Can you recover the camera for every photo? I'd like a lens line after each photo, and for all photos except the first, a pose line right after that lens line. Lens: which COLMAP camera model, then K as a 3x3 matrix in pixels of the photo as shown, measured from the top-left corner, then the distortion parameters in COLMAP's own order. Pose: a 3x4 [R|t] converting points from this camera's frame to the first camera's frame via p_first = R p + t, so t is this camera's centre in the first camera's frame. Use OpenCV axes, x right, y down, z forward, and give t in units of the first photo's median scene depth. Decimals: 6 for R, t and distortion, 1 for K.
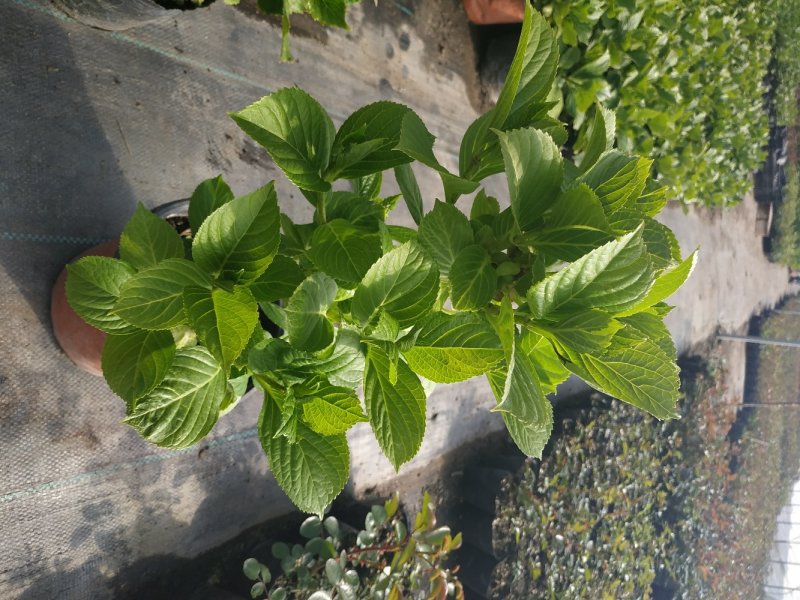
lens RADIAL K [[605.2, 0, 400.0], [0, 605.2, 300.0], [0, 0, 1]] dist [0.050179, 0.000982]
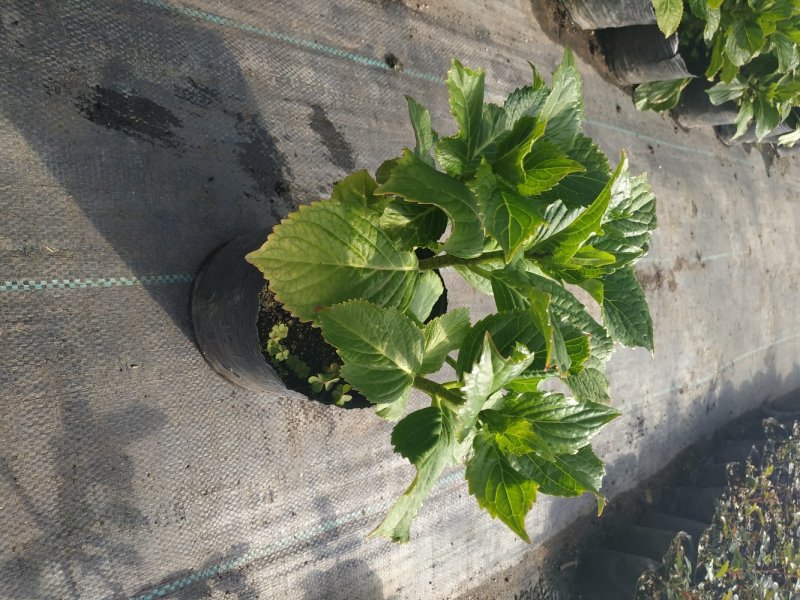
lens RADIAL K [[596.7, 0, 400.0], [0, 596.7, 300.0], [0, 0, 1]] dist [-0.033643, 0.026597]
pose [[0.974111, -0.087749, -0.208347, 0.072037], [0.086695, 0.996134, -0.014203, -0.018219], [0.208788, -0.004227, 0.977952, 0.306143]]
